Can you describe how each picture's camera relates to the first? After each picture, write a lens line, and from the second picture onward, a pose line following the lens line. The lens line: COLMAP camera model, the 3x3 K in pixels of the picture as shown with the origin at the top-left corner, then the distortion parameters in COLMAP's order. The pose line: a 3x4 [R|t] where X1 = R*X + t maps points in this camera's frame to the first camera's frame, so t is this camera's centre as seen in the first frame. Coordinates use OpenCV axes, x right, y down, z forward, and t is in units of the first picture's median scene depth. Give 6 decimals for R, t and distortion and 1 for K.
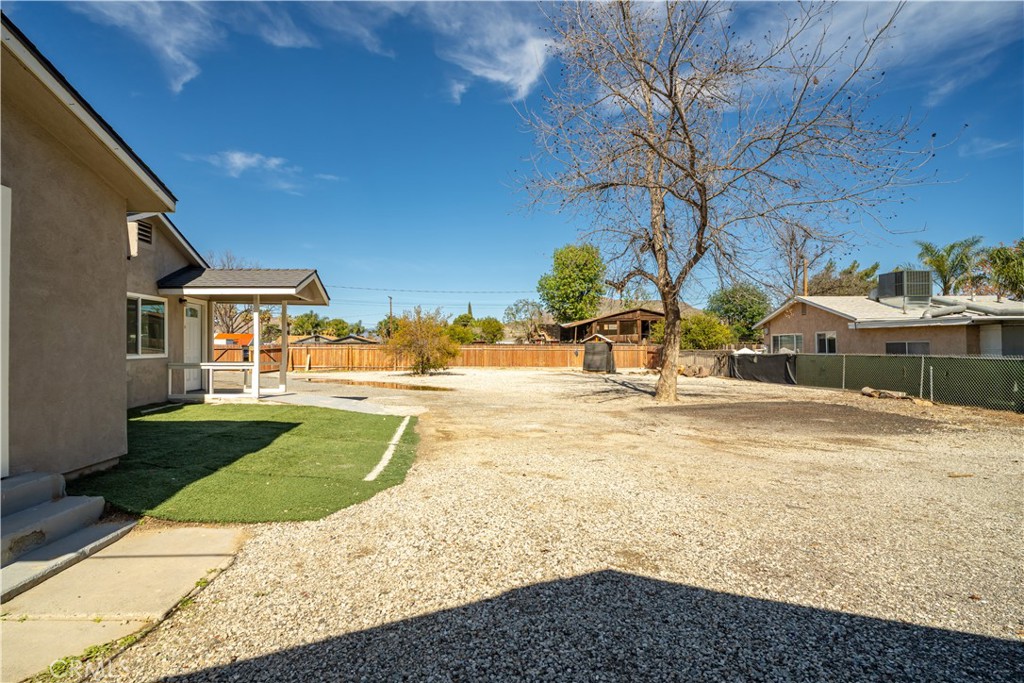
lens RADIAL K [[540.6, 0, 510.6], [0, 540.6, 342.3], [0, 0, 1]] dist [0.001446, 0.000684]
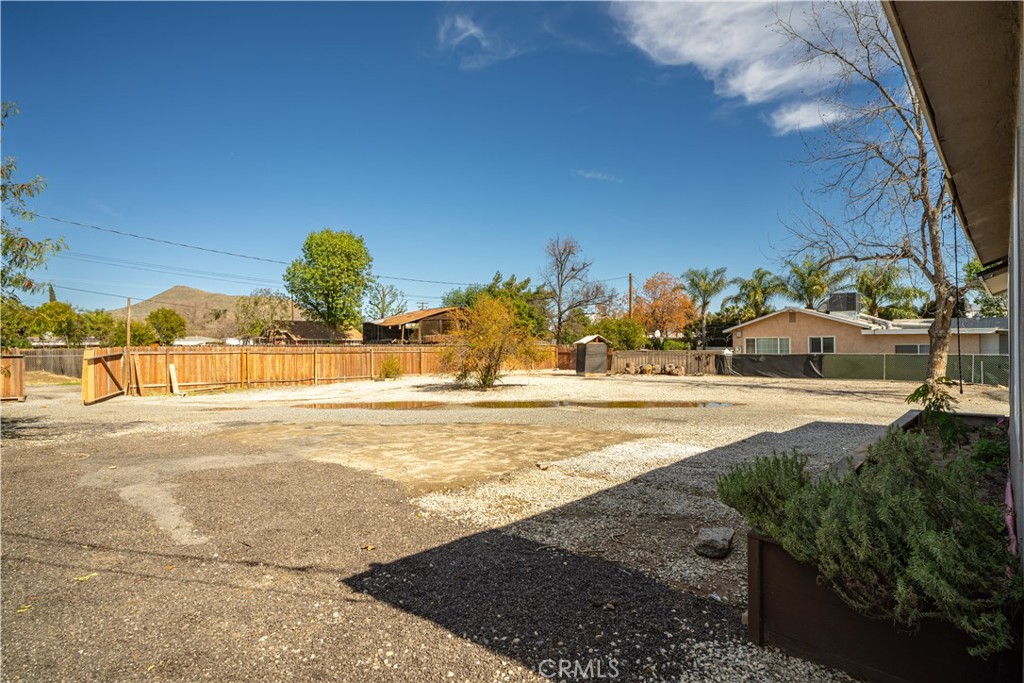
lens RADIAL K [[540.6, 0, 511.8], [0, 540.6, 343.6], [0, 0, 1]] dist [0.001446, 0.000684]
pose [[0.748211, 0.001383, 0.663460, -0.619691], [-0.002935, 0.999995, 0.001226, -0.000253], [-0.663455, -0.002865, 0.748211, 0.413596]]
